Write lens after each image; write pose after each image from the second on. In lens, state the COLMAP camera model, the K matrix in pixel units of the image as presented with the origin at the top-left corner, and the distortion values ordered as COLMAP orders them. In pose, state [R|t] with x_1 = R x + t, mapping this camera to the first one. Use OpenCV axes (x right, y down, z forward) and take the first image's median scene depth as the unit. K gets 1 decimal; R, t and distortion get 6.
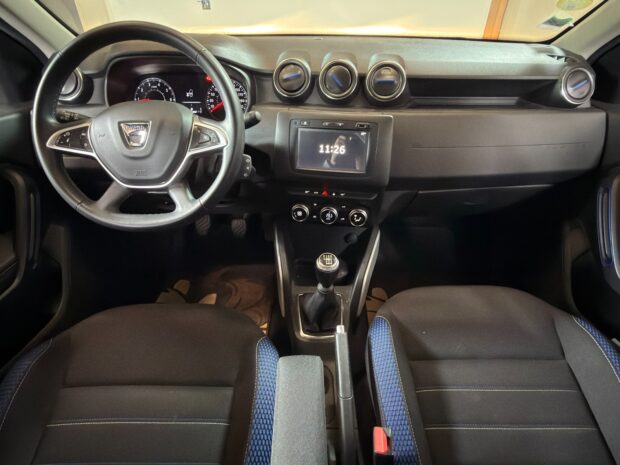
lens RADIAL K [[341.8, 0, 303.0], [0, 341.8, 229.9], [0, 0, 1]] dist [-0.003788, -0.001379]
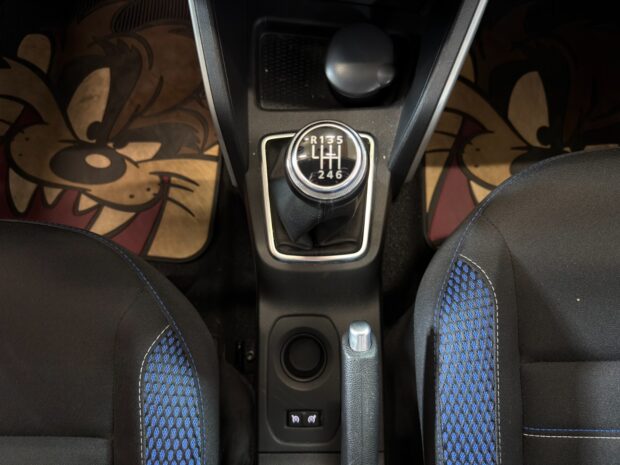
lens RADIAL K [[450.4, 0, 310.0], [0, 450.4, 232.5], [0, 0, 1]] dist [-0.011713, -0.007104]
pose [[0.999581, -0.006240, -0.028268, 0.060367], [0.023846, 0.731130, 0.681821, -0.096237], [0.016414, -0.682210, 0.730972, 0.613541]]
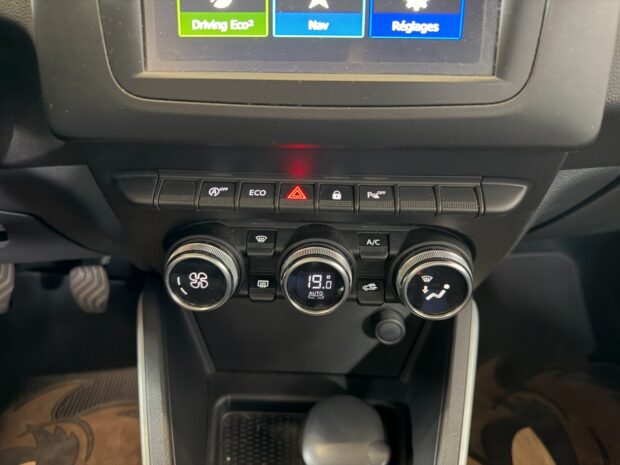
lens RADIAL K [[445.2, 0, 310.0], [0, 445.2, 232.5], [0, 0, 1]] dist [0.060496, -0.103080]
pose [[0.994816, -0.055865, 0.084976, 0.046497], [0.057381, 0.998232, -0.015494, -0.076818], [-0.083961, 0.020290, 0.996262, 0.708582]]
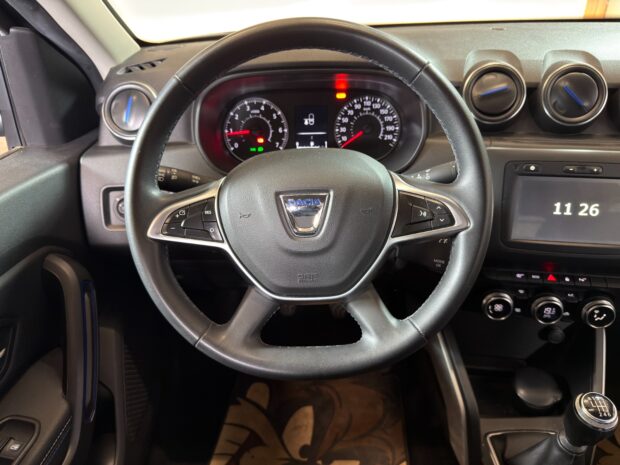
lens RADIAL K [[437.7, 0, 311.2], [0, 437.7, 236.0], [0, 0, 1]] dist [0.049036, -0.103608]
pose [[0.998828, -0.021239, -0.043490, -0.324612], [0.018653, 0.998082, -0.059028, -0.143255], [0.044660, 0.058148, 0.997309, 0.201154]]
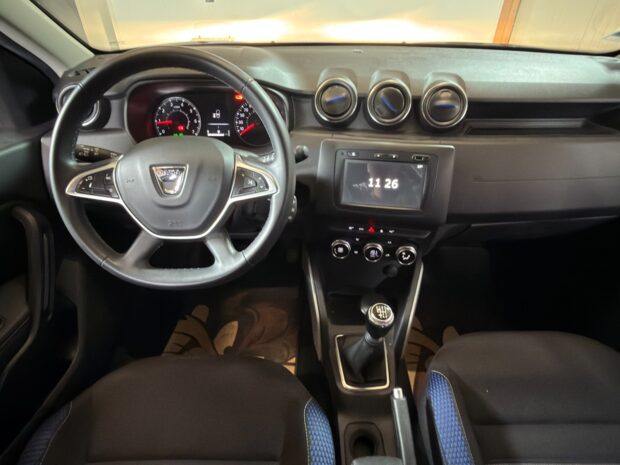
lens RADIAL K [[344.3, 0, 302.3], [0, 344.3, 231.9], [0, 0, 1]] dist [-0.002825, -0.000567]
pose [[0.999993, 0.000624, -0.003595, -0.113114], [-0.000543, 0.999748, 0.022452, -0.122034], [0.003608, -0.022450, 0.999741, 0.100336]]
